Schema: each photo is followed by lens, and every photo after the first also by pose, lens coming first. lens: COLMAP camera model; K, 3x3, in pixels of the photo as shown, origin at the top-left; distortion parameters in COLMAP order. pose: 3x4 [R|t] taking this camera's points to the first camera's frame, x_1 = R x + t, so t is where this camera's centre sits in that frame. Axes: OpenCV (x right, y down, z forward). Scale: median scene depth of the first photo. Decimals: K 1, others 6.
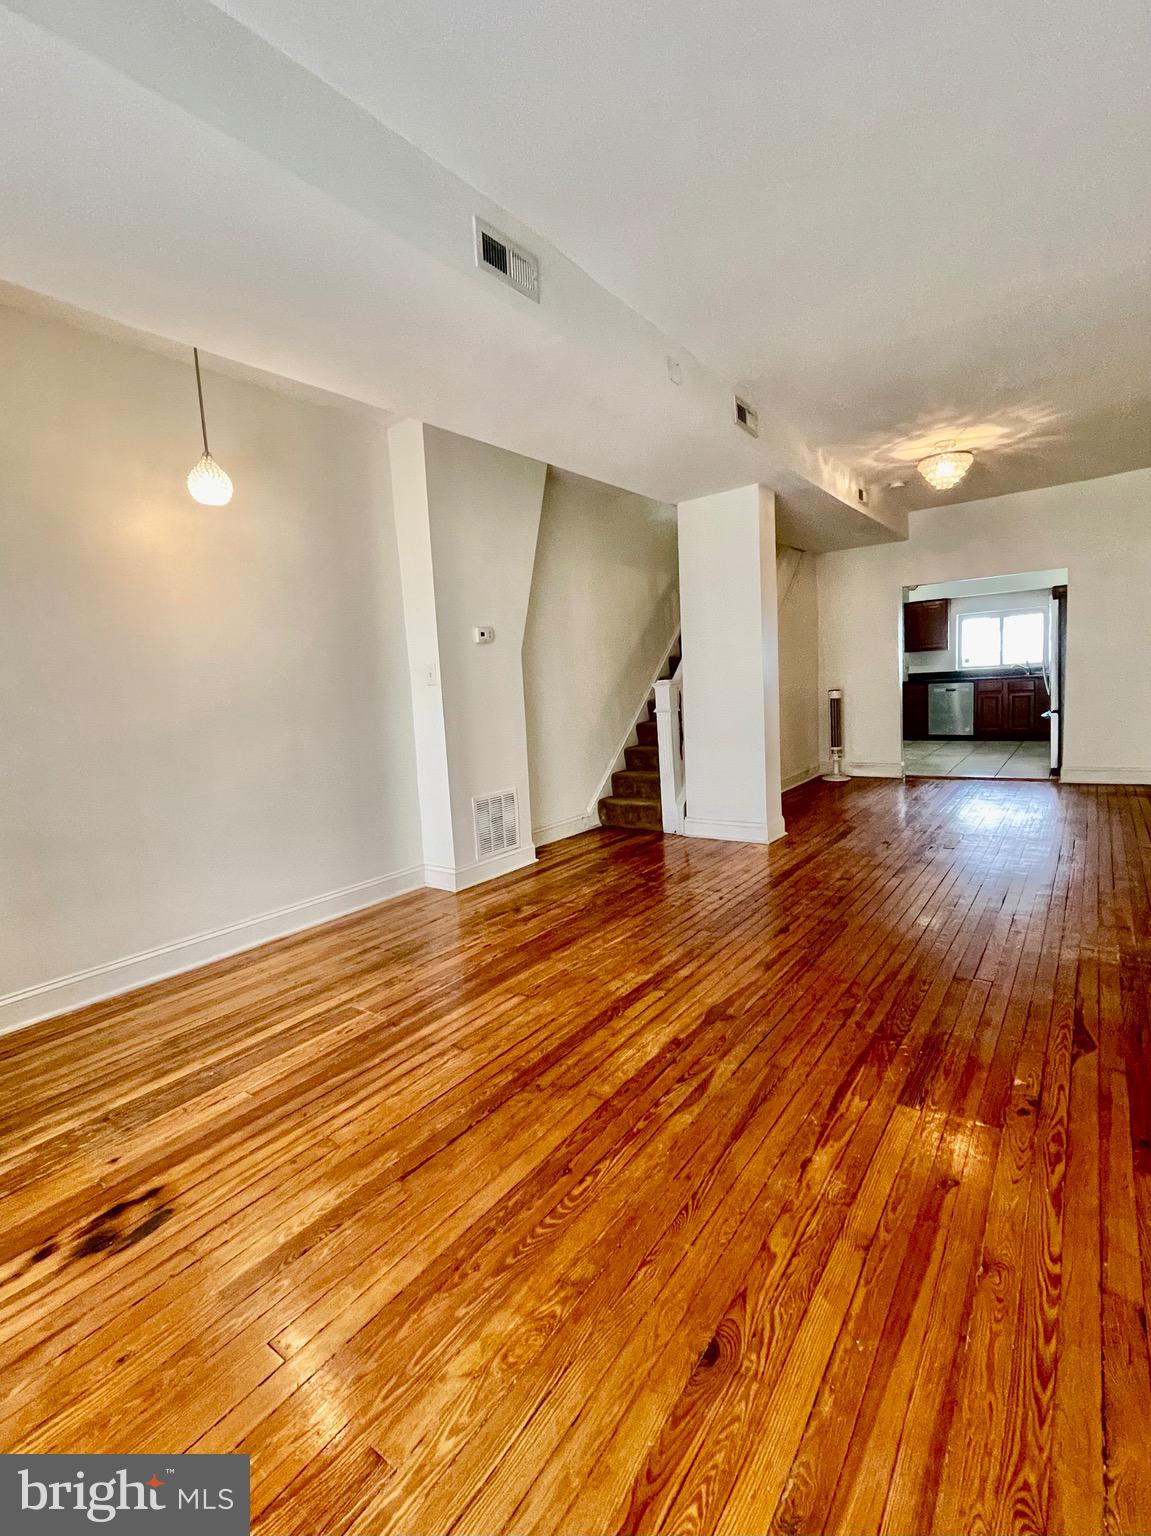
lens RADIAL K [[675.6, 0, 575.5], [0, 675.6, 768.0], [0, 0, 1]] dist [-0.019833, 0.000007]
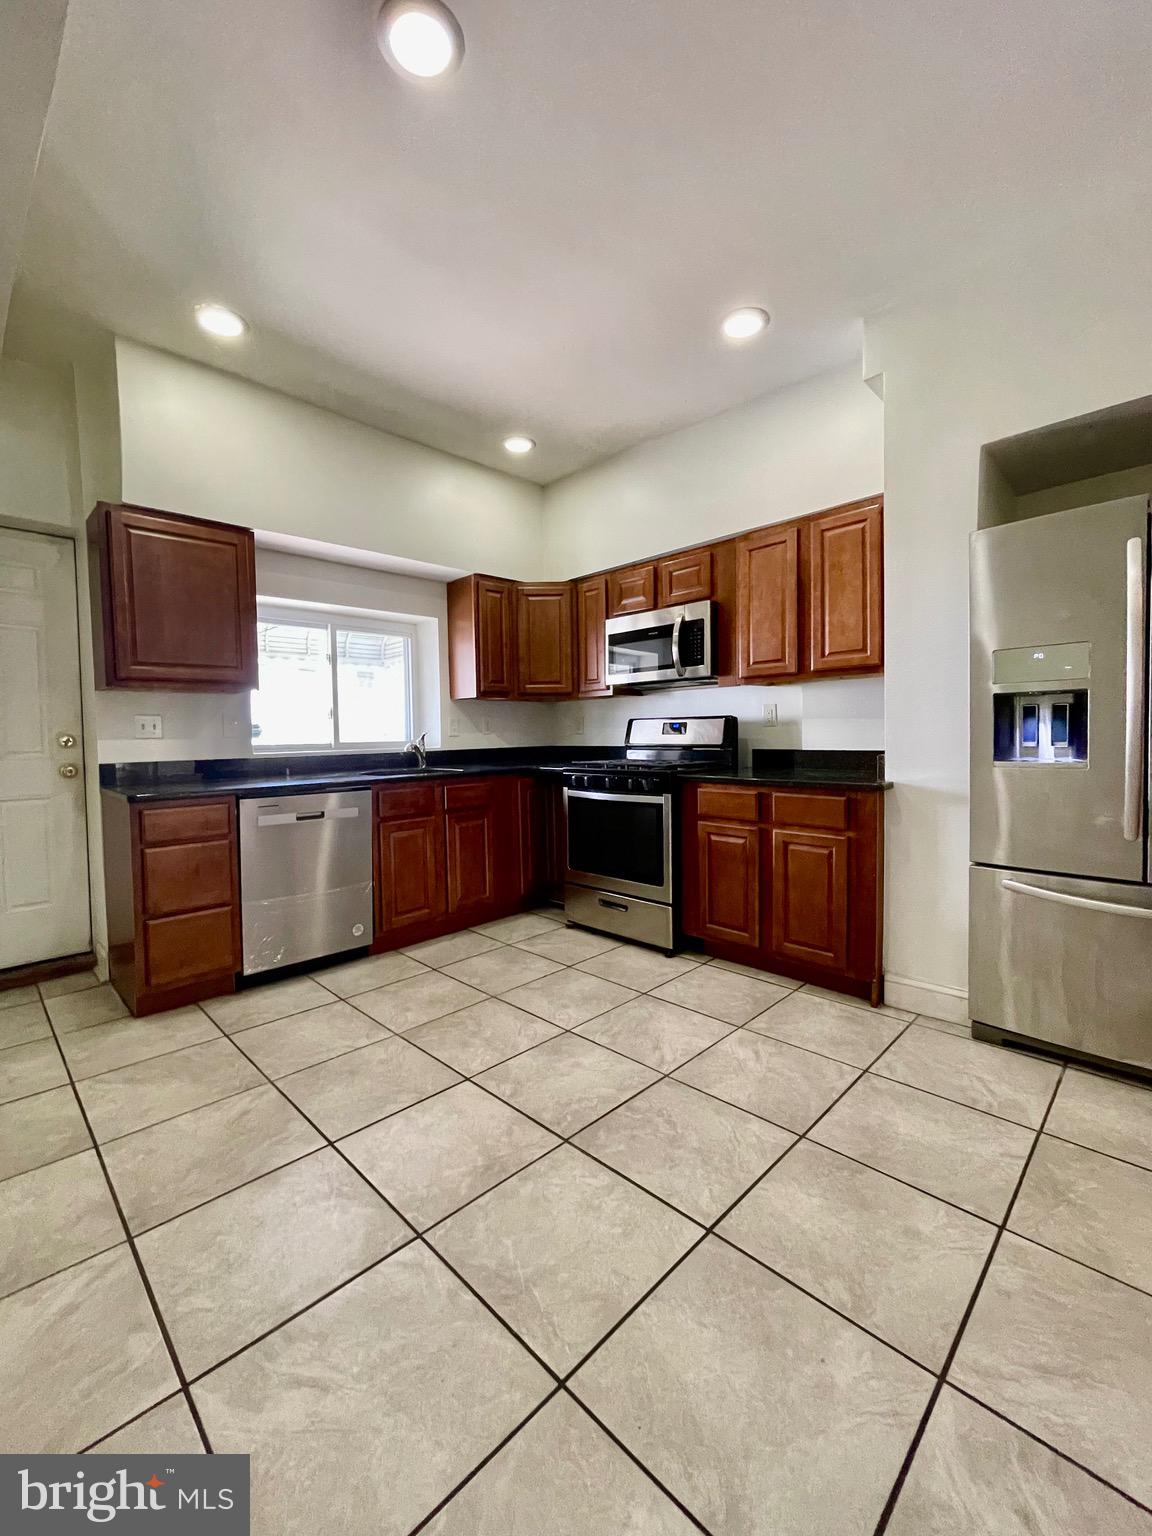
lens RADIAL K [[625.4, 0, 566.5], [0, 625.4, 757.4], [0, 0, 1]] dist [-0.000316, 0.000107]
pose [[0.156668, 0.017818, 0.987491, 1.294592], [0.127148, 0.991153, -0.038056, -0.528878], [-0.979433, 0.131520, 0.153017, 3.758312]]
